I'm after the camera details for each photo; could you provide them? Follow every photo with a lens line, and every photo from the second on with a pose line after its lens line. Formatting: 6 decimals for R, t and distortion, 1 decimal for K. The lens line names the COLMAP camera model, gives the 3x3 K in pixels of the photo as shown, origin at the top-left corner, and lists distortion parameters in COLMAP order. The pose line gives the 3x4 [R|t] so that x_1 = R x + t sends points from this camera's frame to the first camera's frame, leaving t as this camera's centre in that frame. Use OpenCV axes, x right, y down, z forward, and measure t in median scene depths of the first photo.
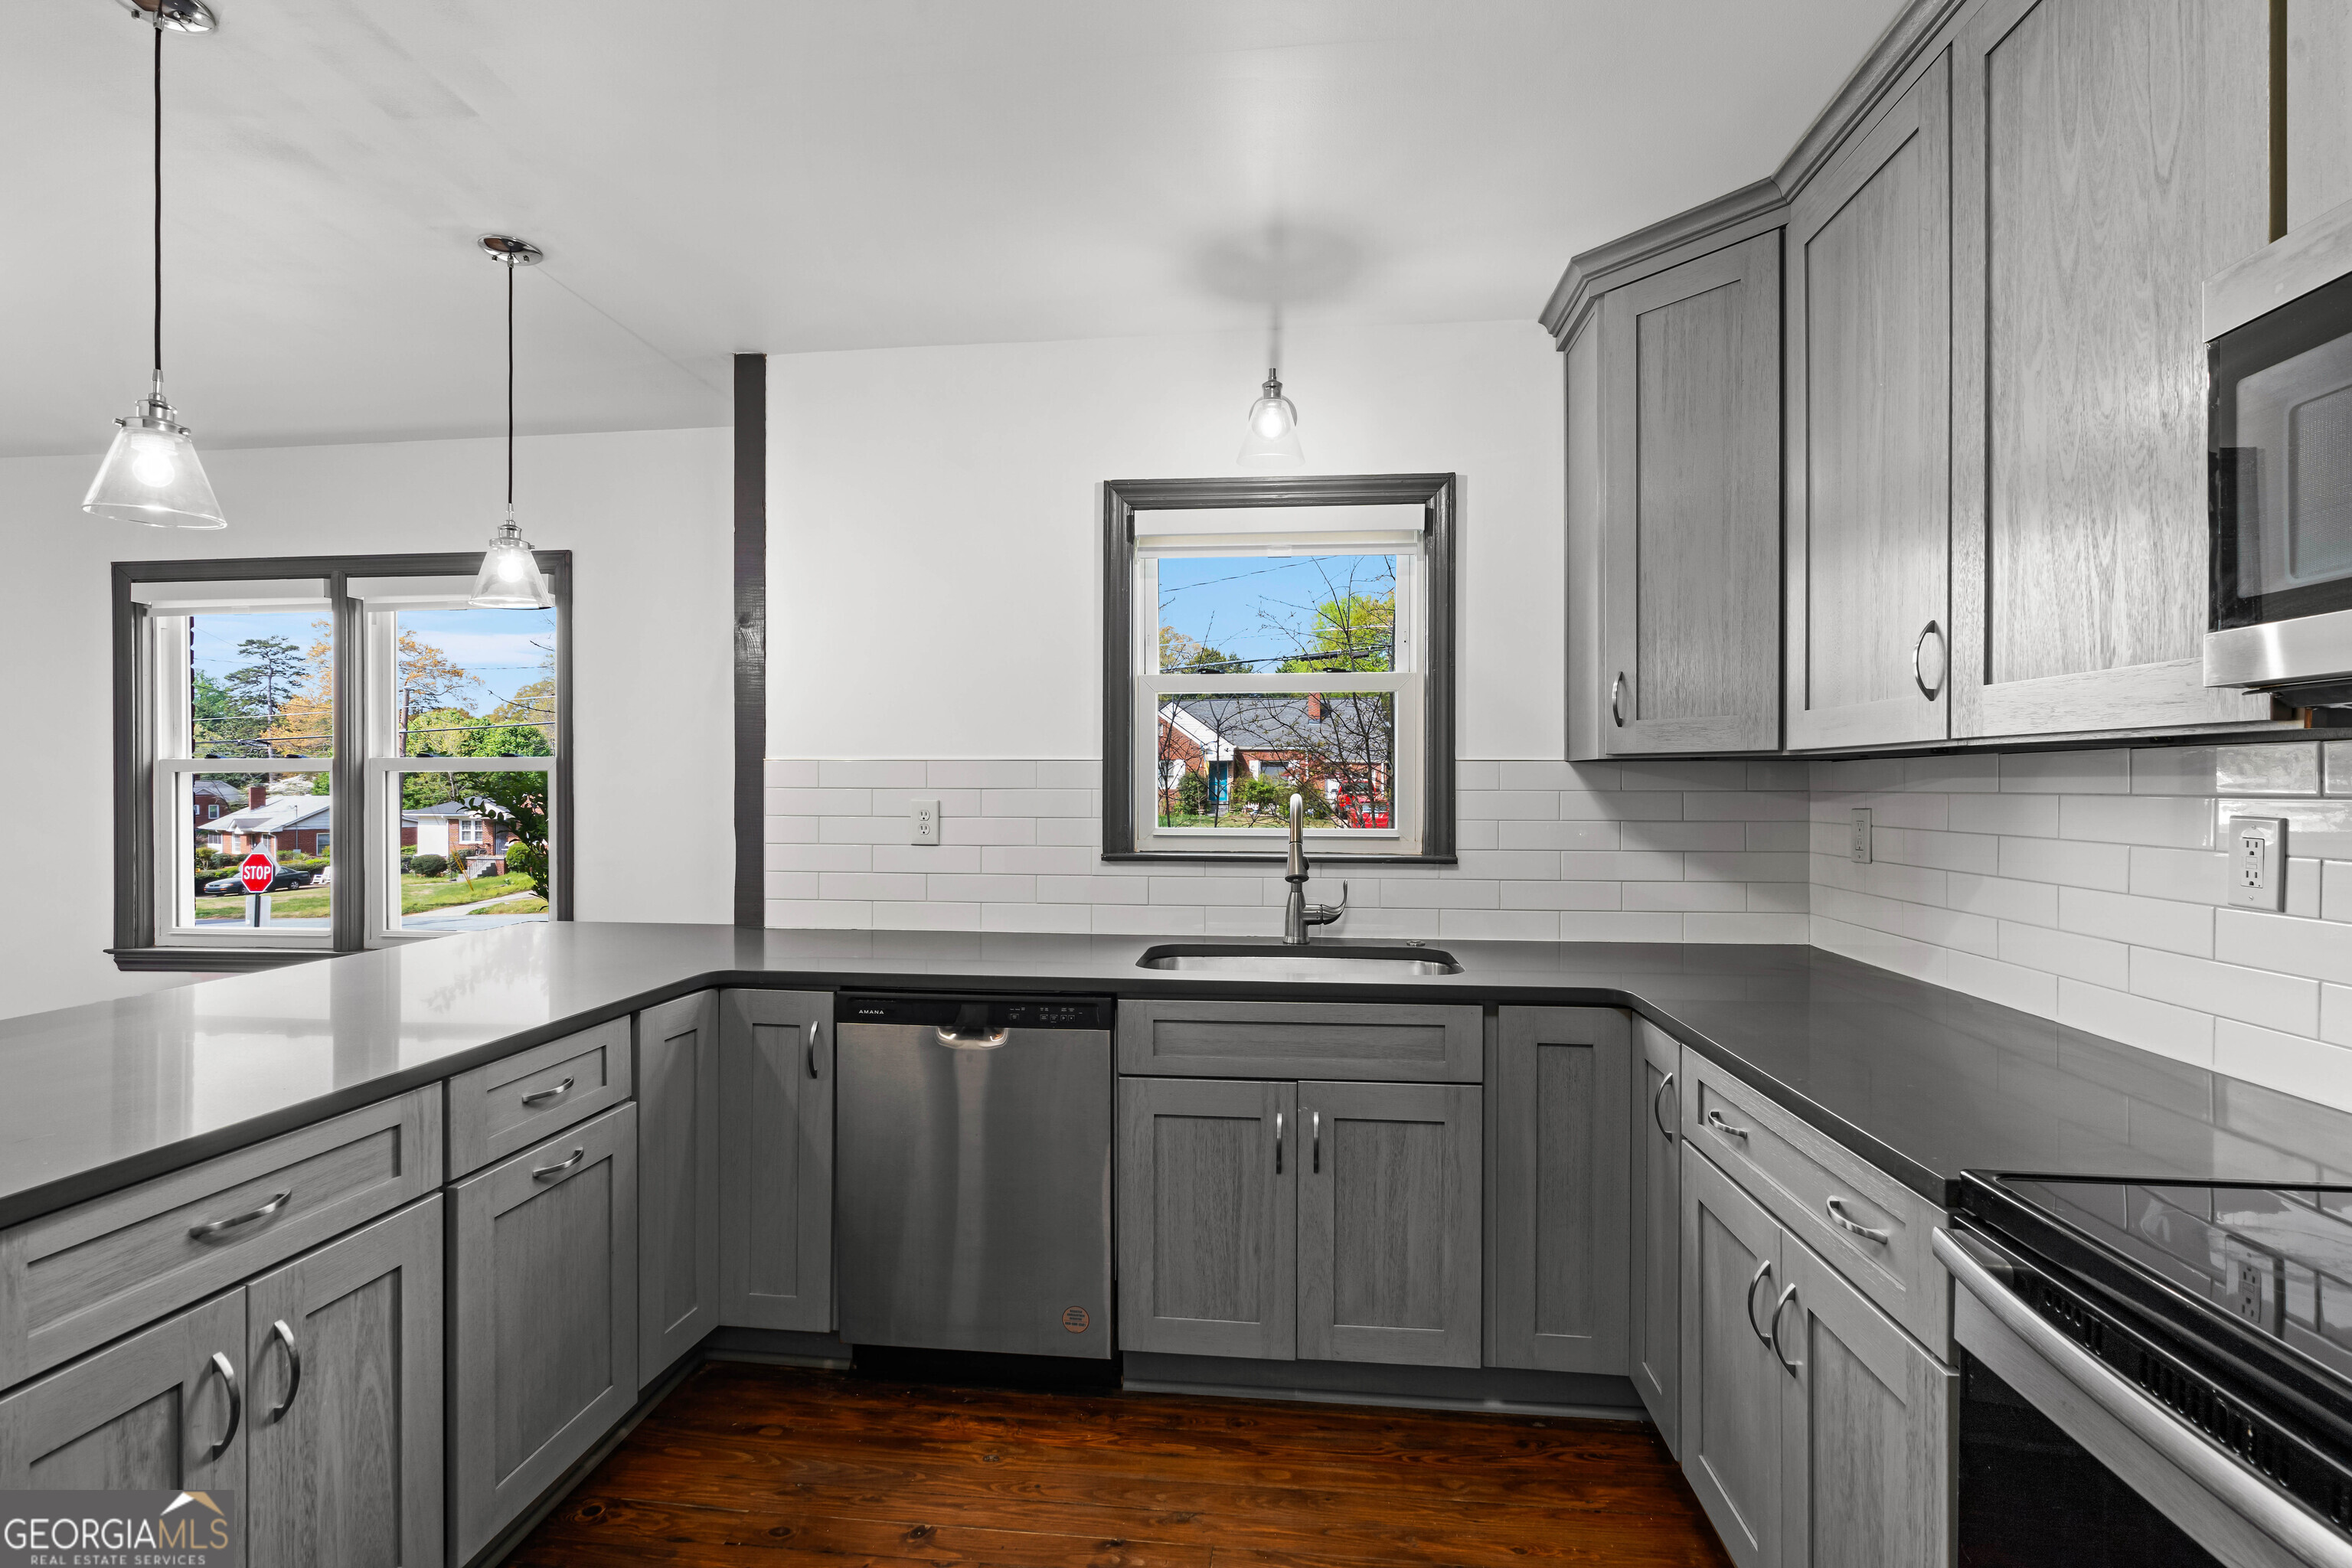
lens RADIAL K [[1064.4, 0, 1183.5], [0, 1064.4, 787.3], [0, 0, 1]] dist [-0.003367, -0.000063]
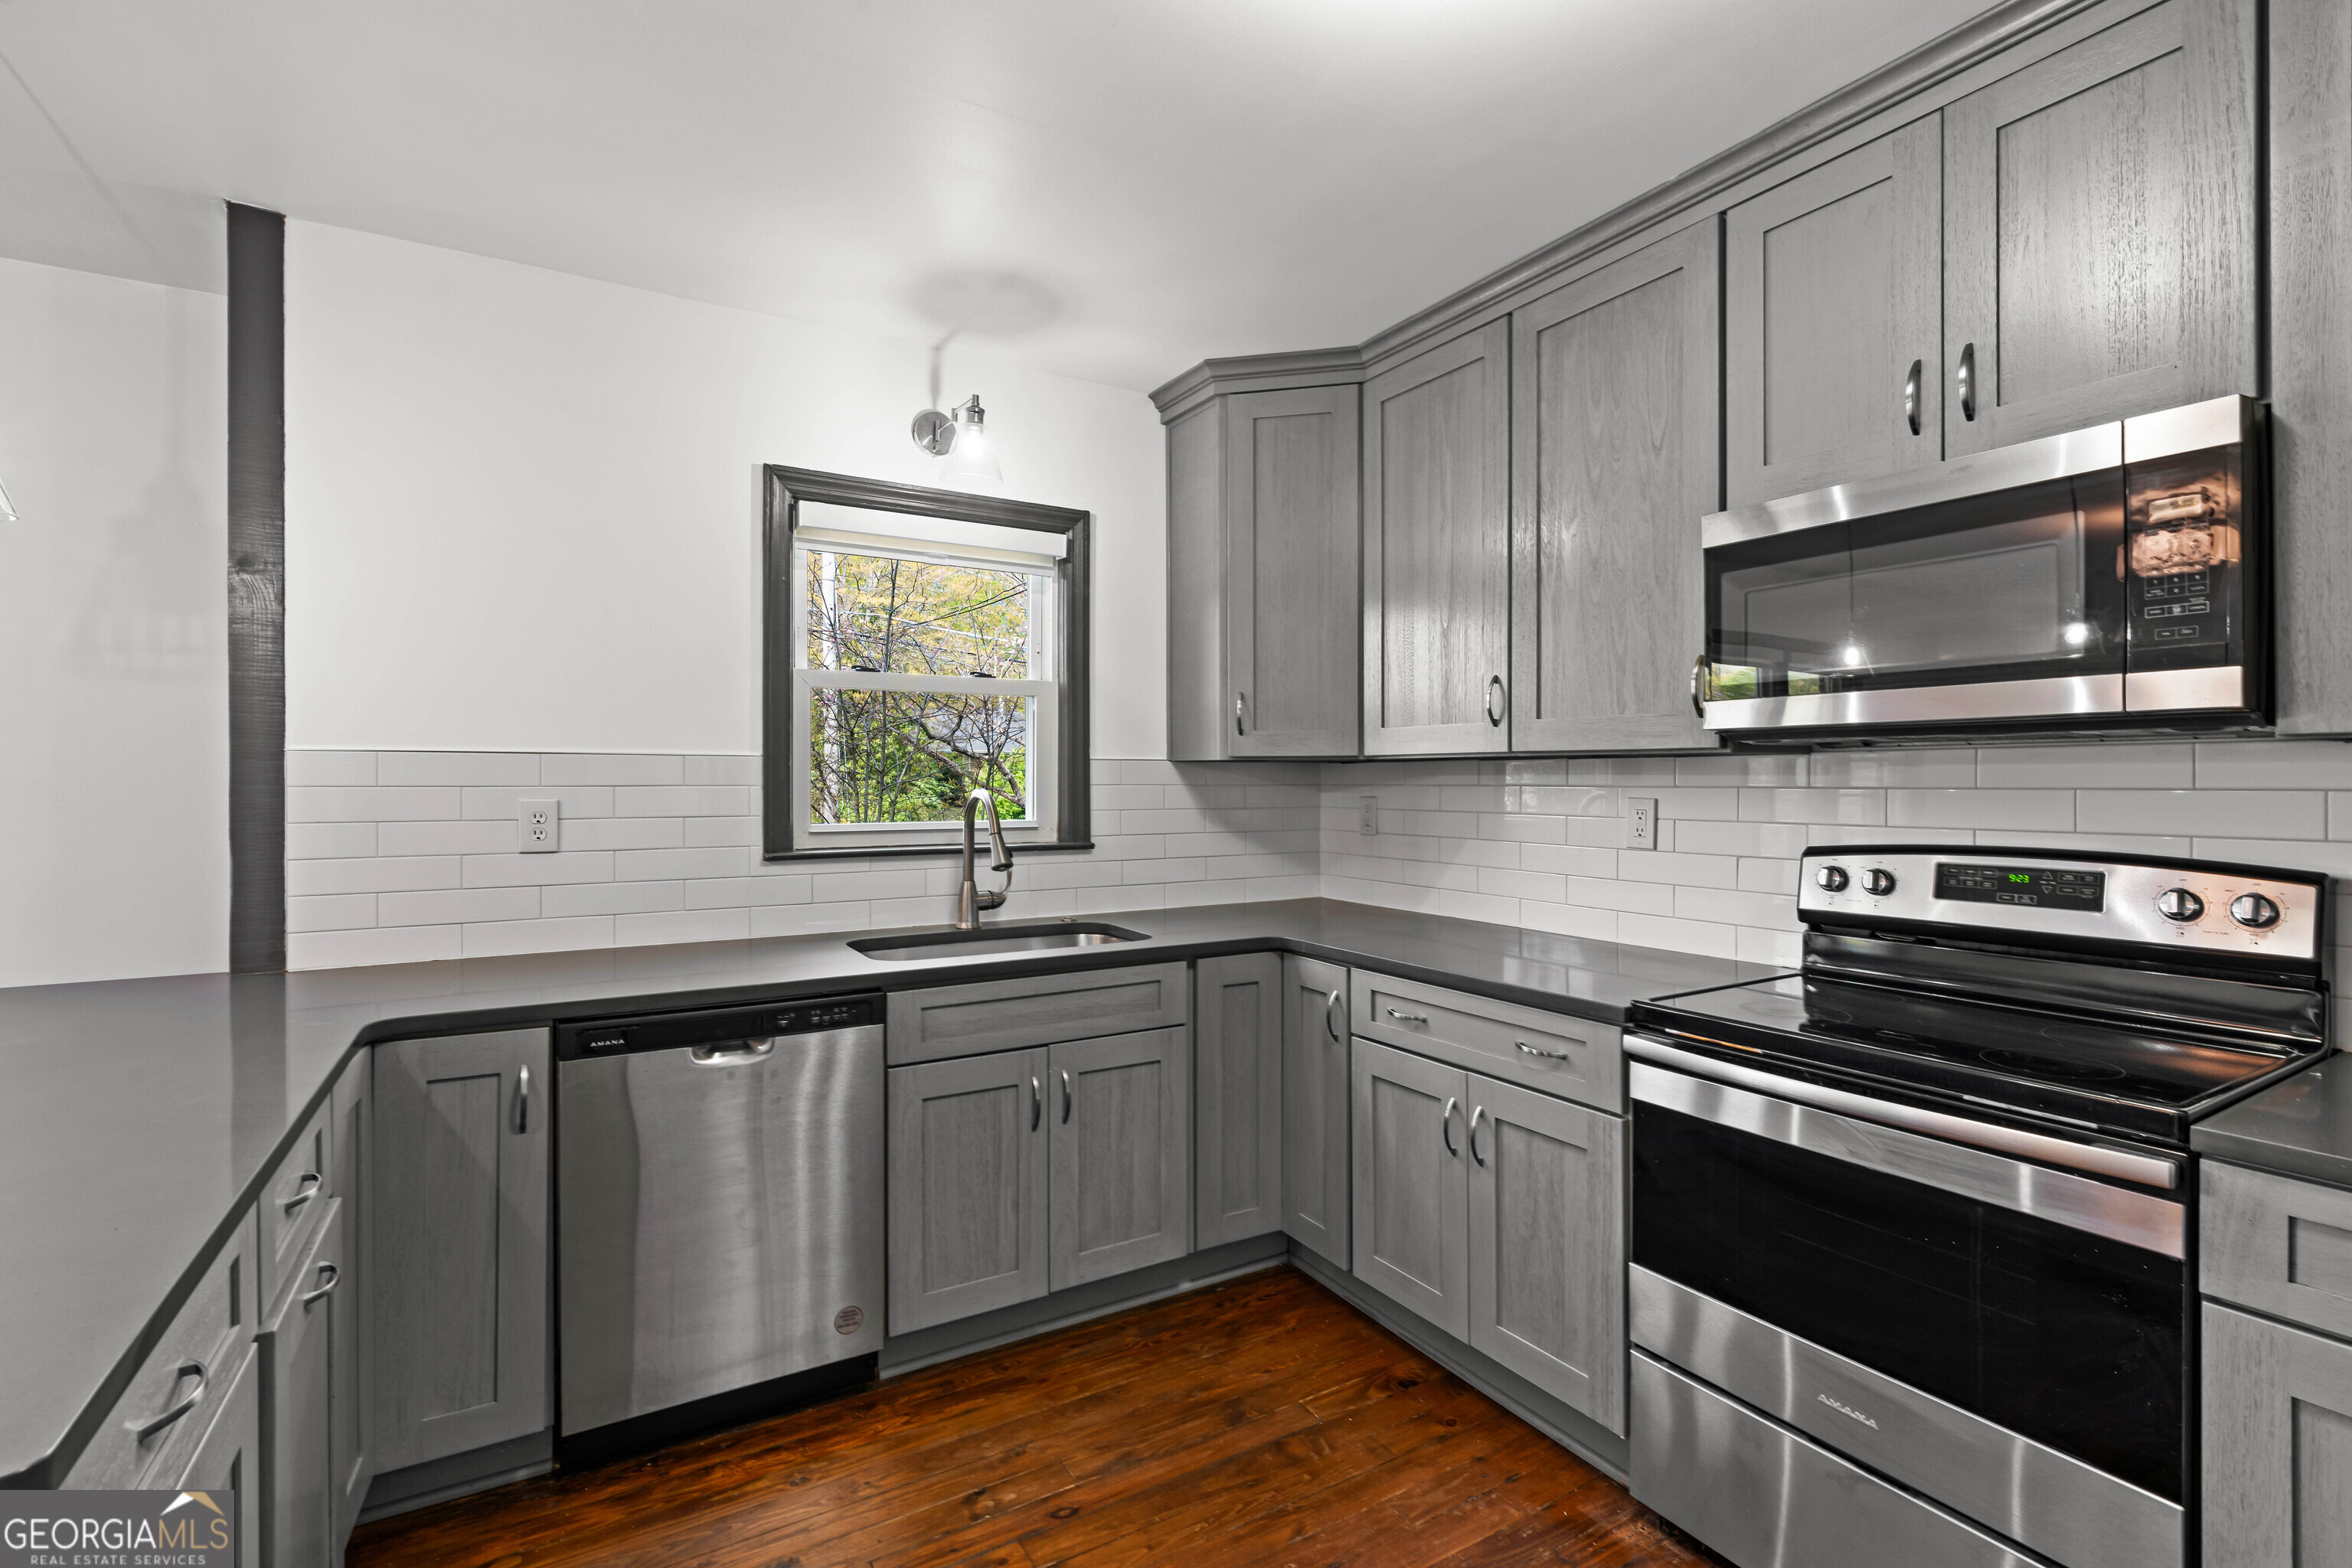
lens RADIAL K [[1062.1, 0, 1182.5], [0, 1062.1, 776.2], [0, 0, 1]] dist [-0.000803, 0.000635]
pose [[0.801223, -0.001036, 0.598365, -0.427577], [0.003444, 0.999990, -0.002879, -0.003788], [-0.598356, 0.004367, 0.801218, 0.015602]]
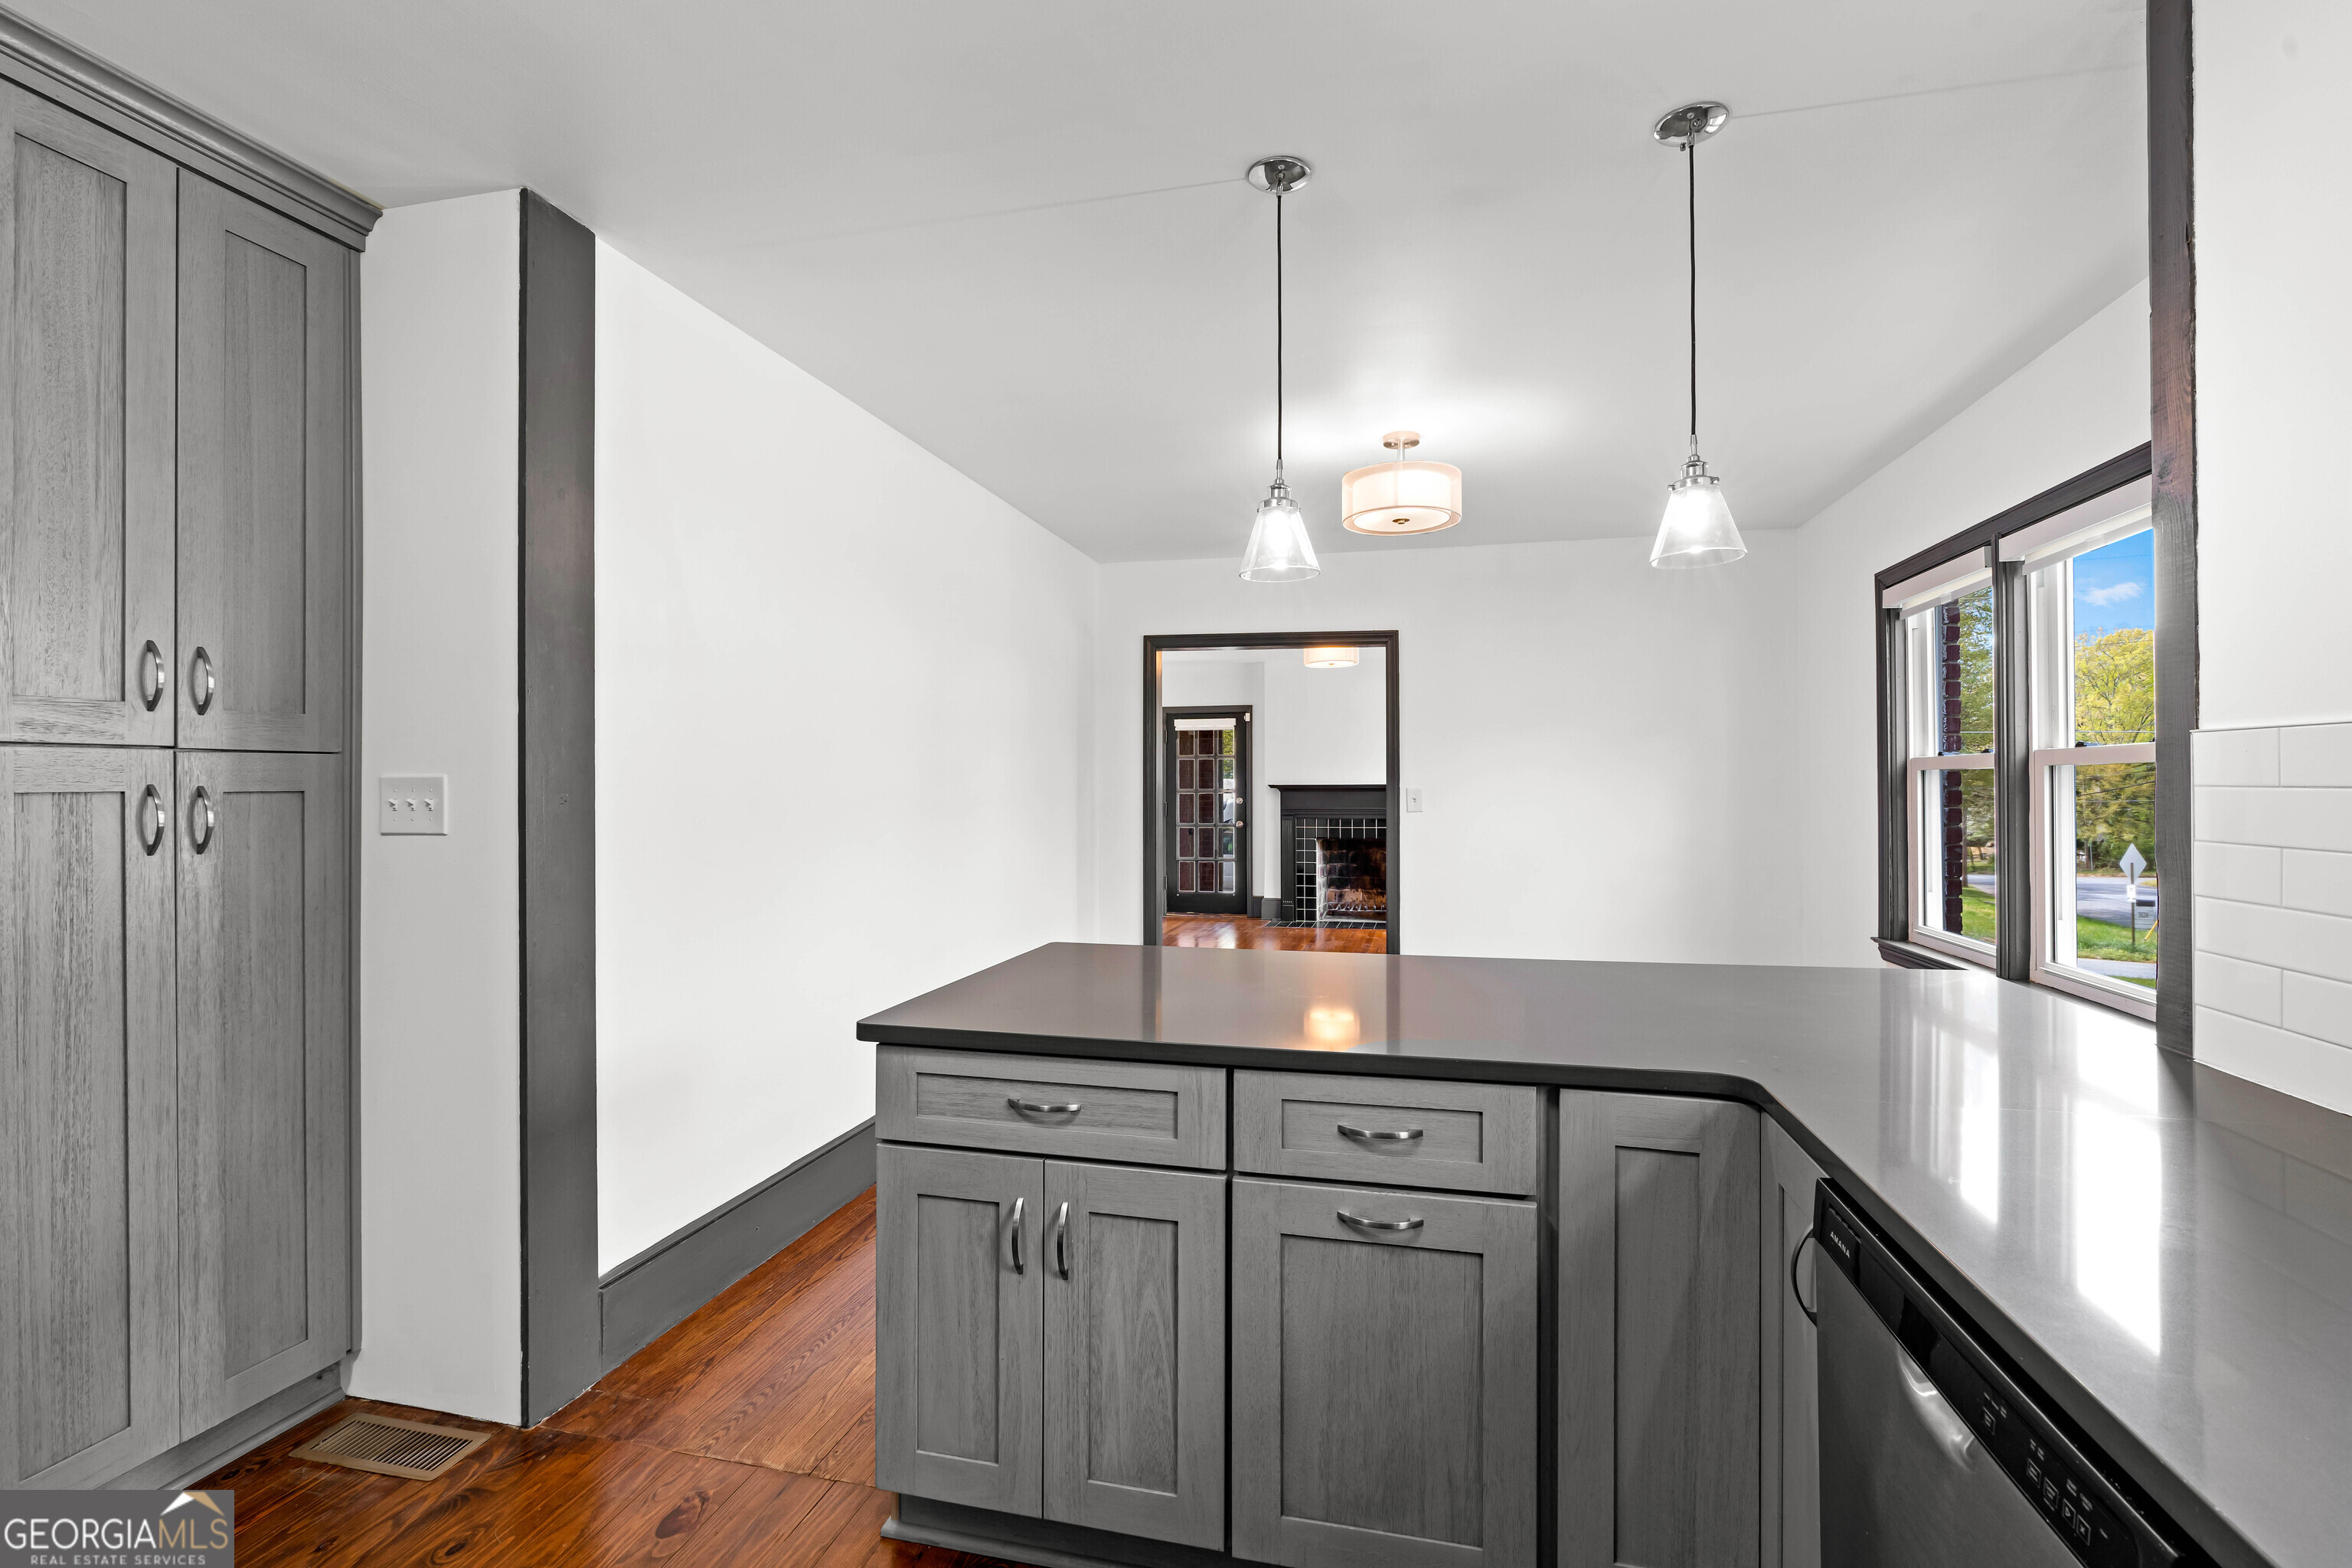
lens RADIAL K [[1063.6, 0, 1180.9], [0, 1063.6, 779.2], [0, 0, 1]] dist [-0.005936, 0.001563]
pose [[-0.136646, -0.005592, -0.990604, 0.231098], [-0.000402, 0.999984, -0.005589, -0.000364], [0.990620, -0.000366, -0.136646, 0.753058]]
